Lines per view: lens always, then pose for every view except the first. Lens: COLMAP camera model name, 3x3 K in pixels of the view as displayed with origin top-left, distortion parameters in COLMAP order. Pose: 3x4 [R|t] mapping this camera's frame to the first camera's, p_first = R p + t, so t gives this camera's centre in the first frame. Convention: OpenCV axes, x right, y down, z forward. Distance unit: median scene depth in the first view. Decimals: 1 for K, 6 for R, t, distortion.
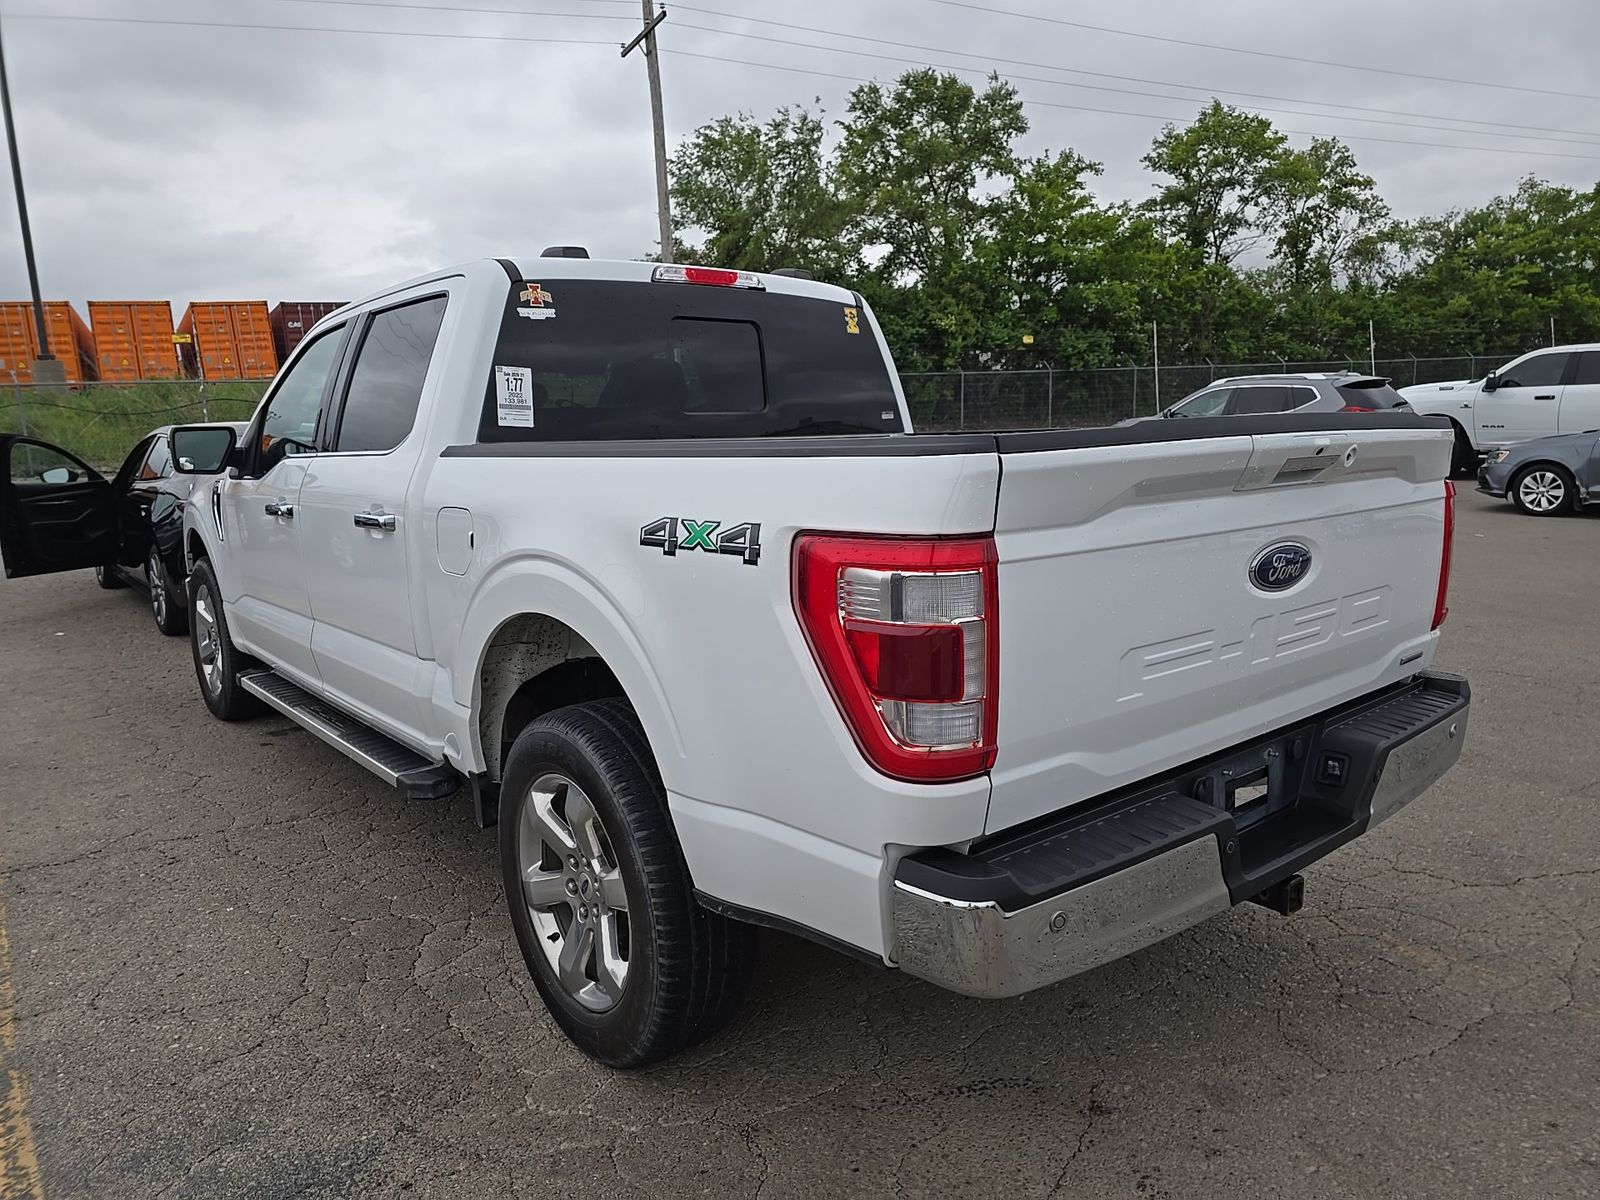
lens RADIAL K [[1077.5, 0, 806.5], [0, 1077.5, 599.5], [0, 0, 1]] dist [0.032147, -0.015847]
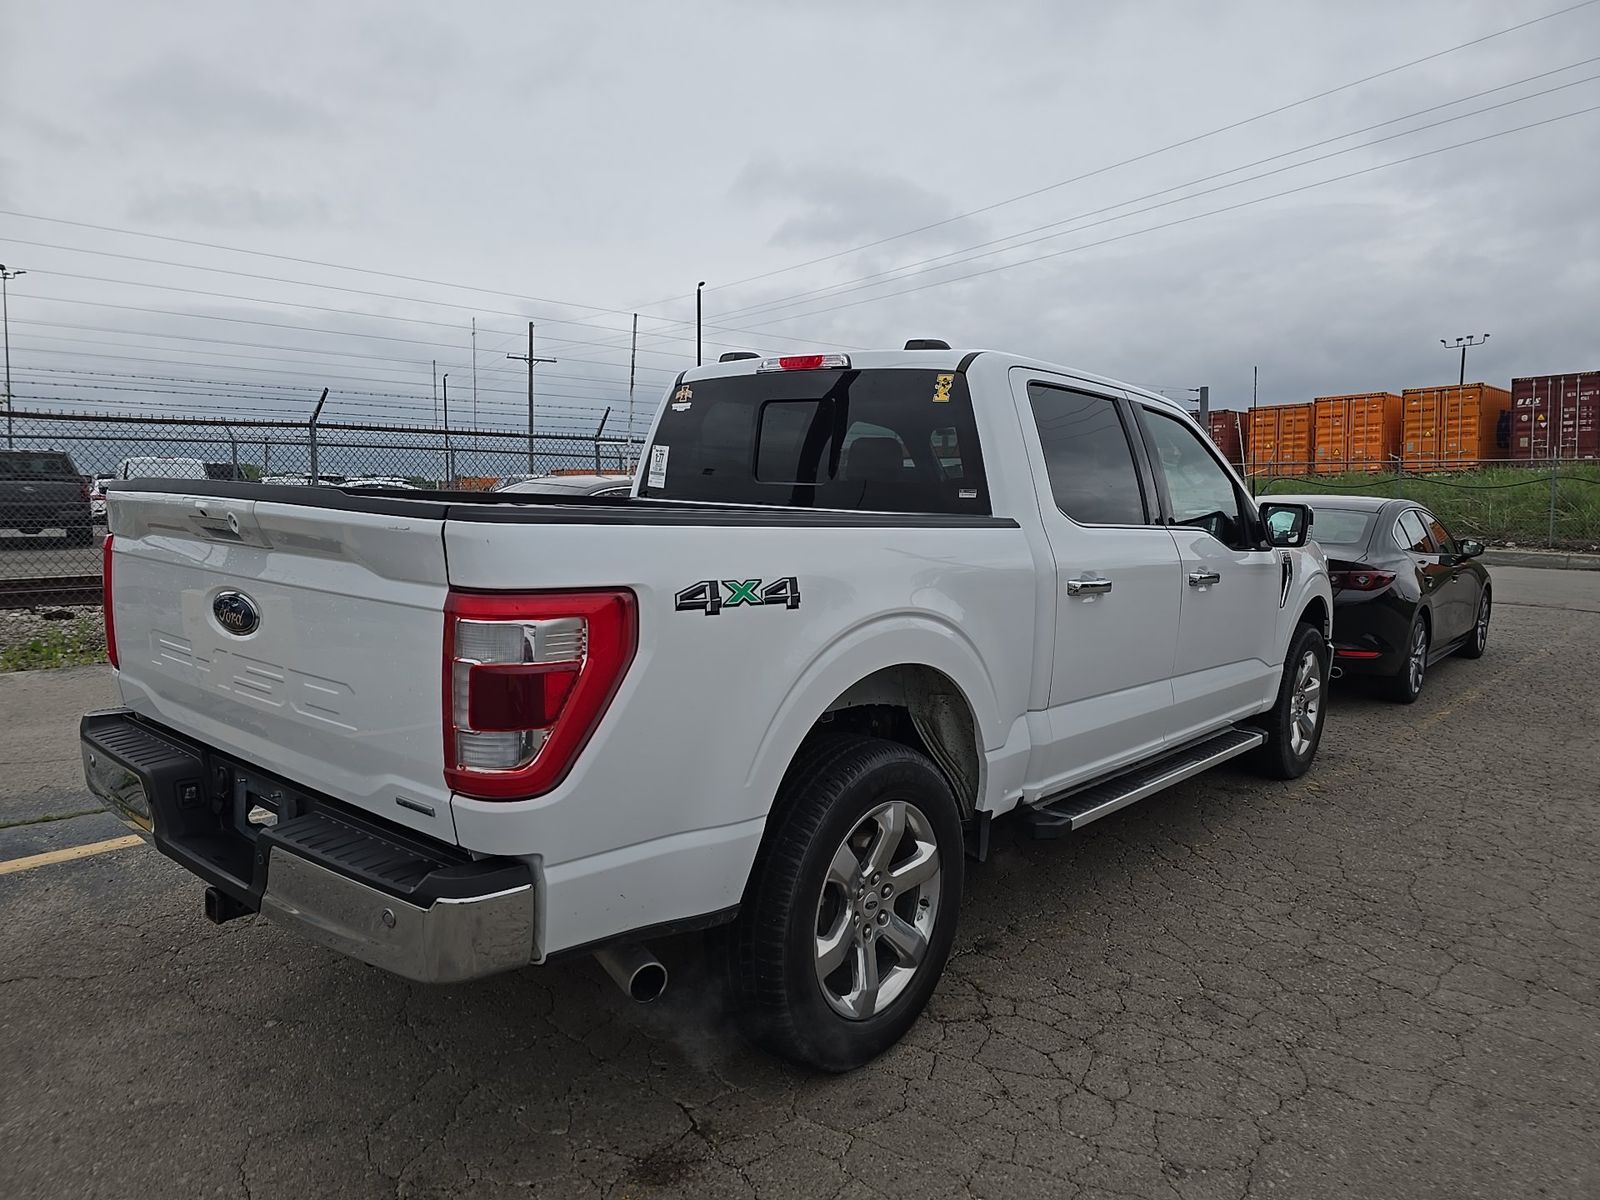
lens RADIAL K [[1077.5, 0, 812.0], [0, 1077.5, 595.7], [0, 0, 1]] dist [0.032147, -0.015847]
pose [[0.181790, 0.123563, -0.975543, 0.158306], [-0.196482, 0.976632, 0.087087, -0.025332], [0.963508, 0.175845, 0.201820, 0.128566]]
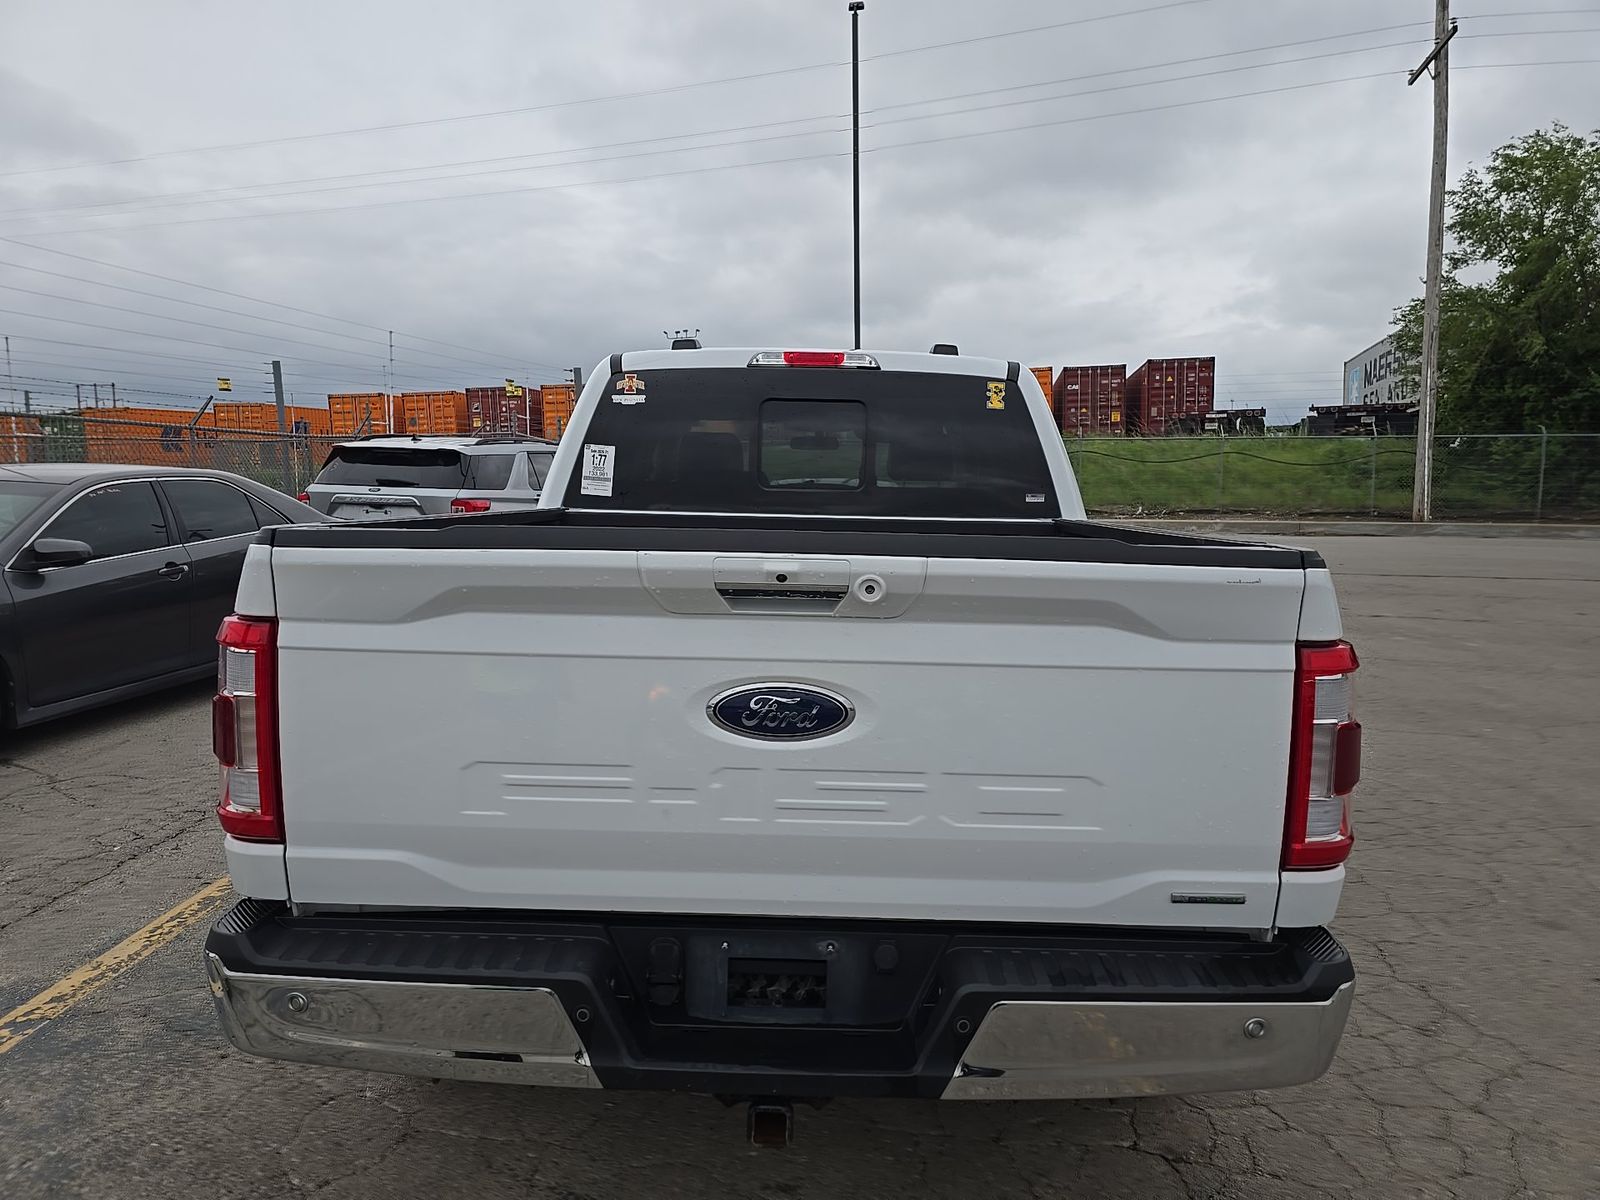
lens RADIAL K [[1077.5, 0, 820.4], [0, 1077.5, 593.3], [0, 0, 1]] dist [0.032147, -0.015847]
pose [[0.756308, 0.103391, -0.645994, 0.093464], [-0.138603, 0.990341, -0.003768, -0.011537], [0.639365, 0.092386, 0.763333, 0.037359]]
